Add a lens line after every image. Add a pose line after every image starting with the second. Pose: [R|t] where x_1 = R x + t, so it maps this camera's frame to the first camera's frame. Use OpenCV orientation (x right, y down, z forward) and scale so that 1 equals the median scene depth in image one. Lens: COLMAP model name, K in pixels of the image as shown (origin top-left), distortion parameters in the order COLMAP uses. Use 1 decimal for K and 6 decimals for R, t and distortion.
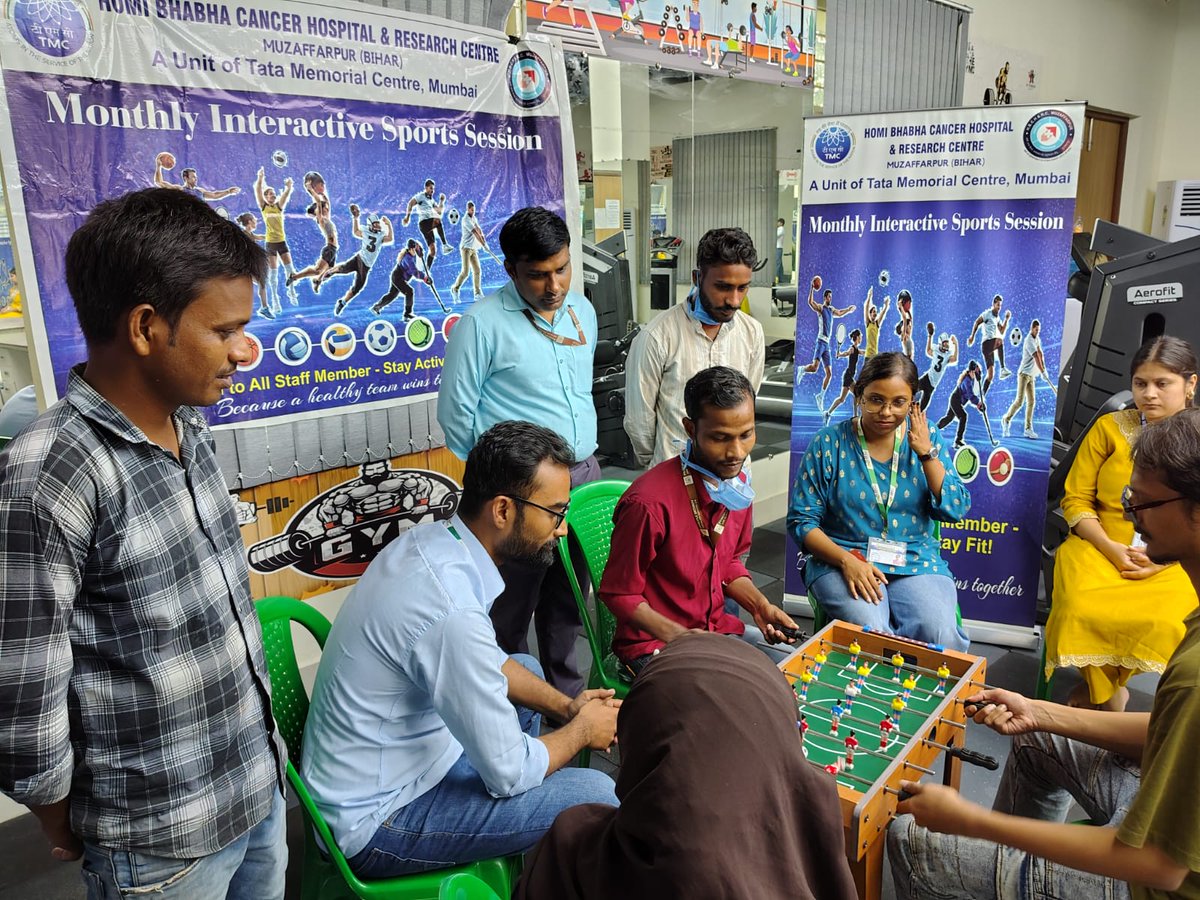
lens RADIAL K [[938.1, 0, 600.0], [0, 938.1, 450.0], [0, 0, 1]] dist [-0.035902, -0.000265]
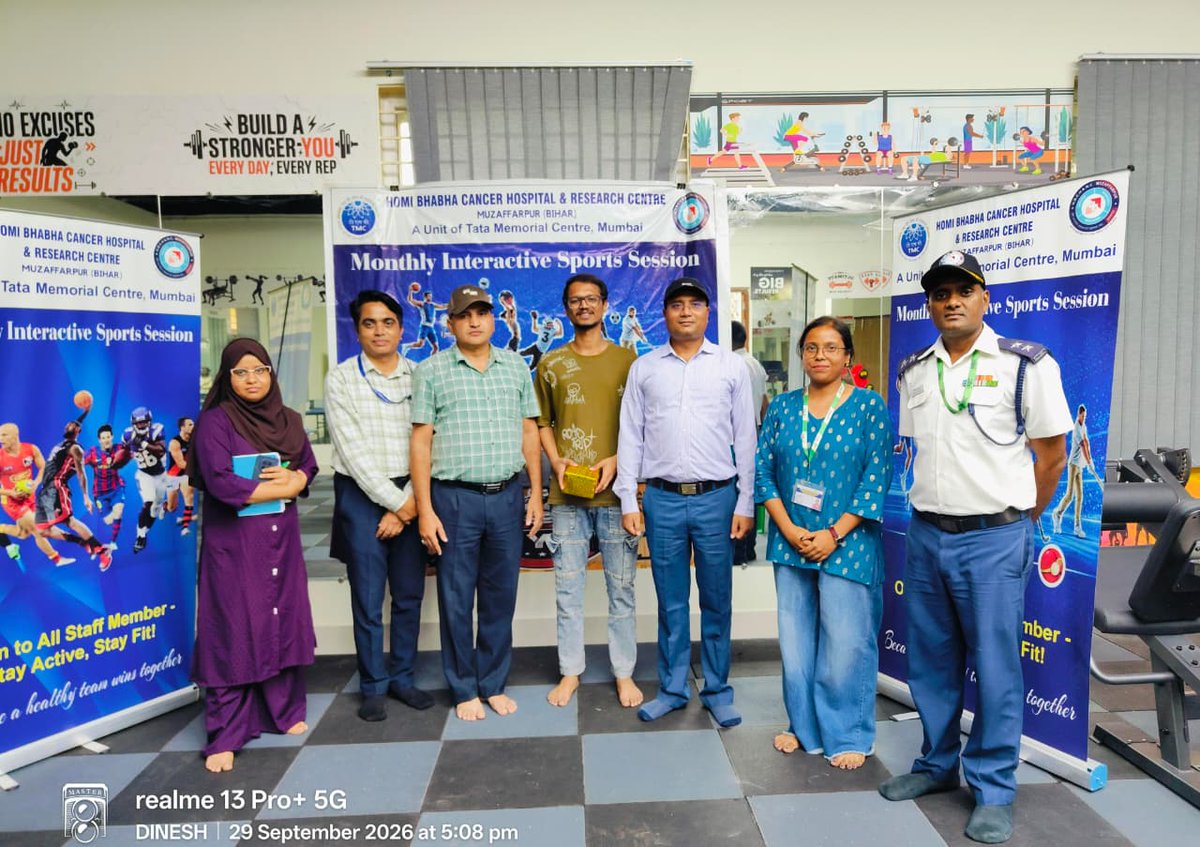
lens RADIAL K [[860.3, 0, 600.0], [0, 860.3, 423.5], [0, 0, 1]] dist [-0.004641, 0.003416]
pose [[0.747104, 0.047069, -0.663038, 0.672016], [-0.145117, 0.984978, -0.093593, 0.024313], [0.648673, 0.166142, 0.742712, 0.075150]]
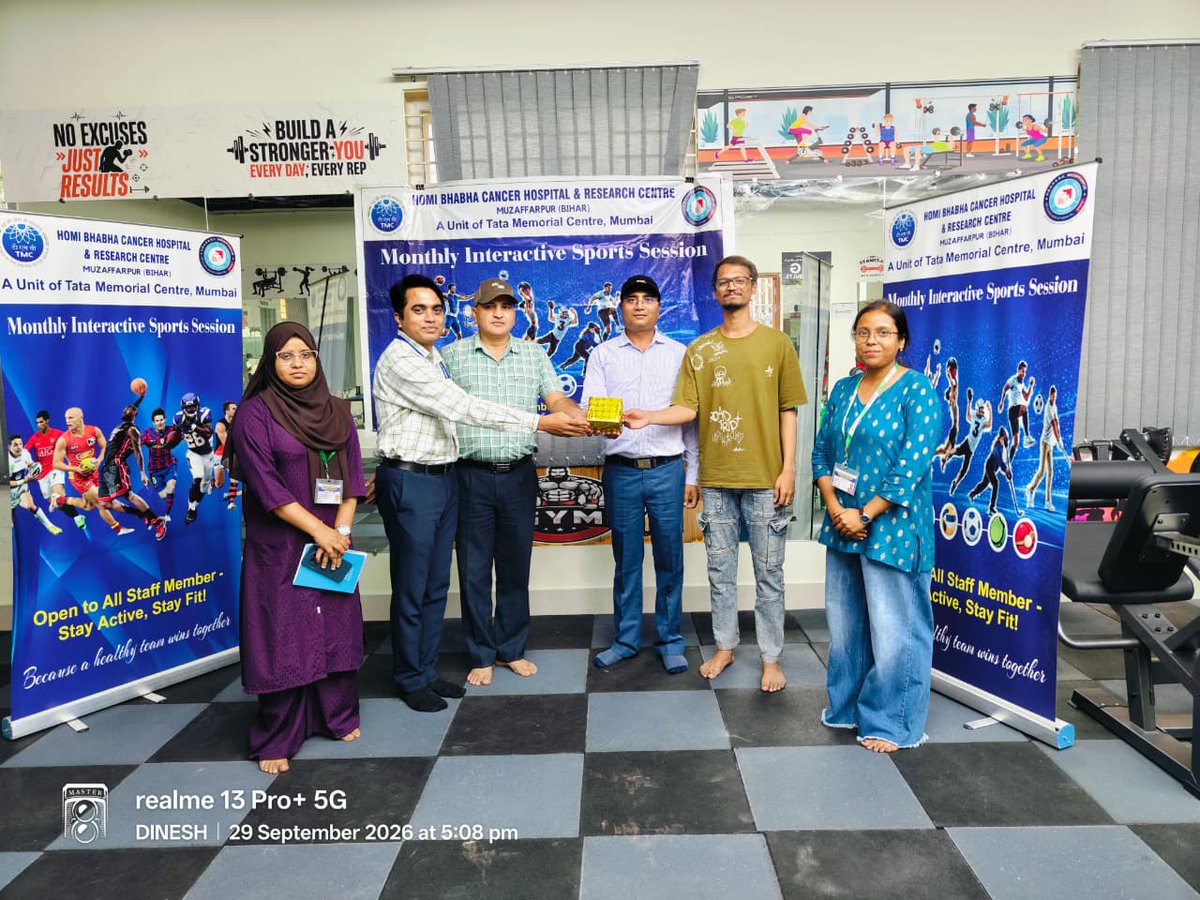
lens RADIAL K [[854.0, 0, 596.9], [0, 854.0, 427.6], [0, 0, 1]] dist [0.003343, -0.002648]
pose [[0.707822, 0.060004, -0.703837, 0.756006], [-0.146643, 0.987161, -0.063315, 0.026427], [0.691002, 0.148029, 0.707534, 0.058747]]
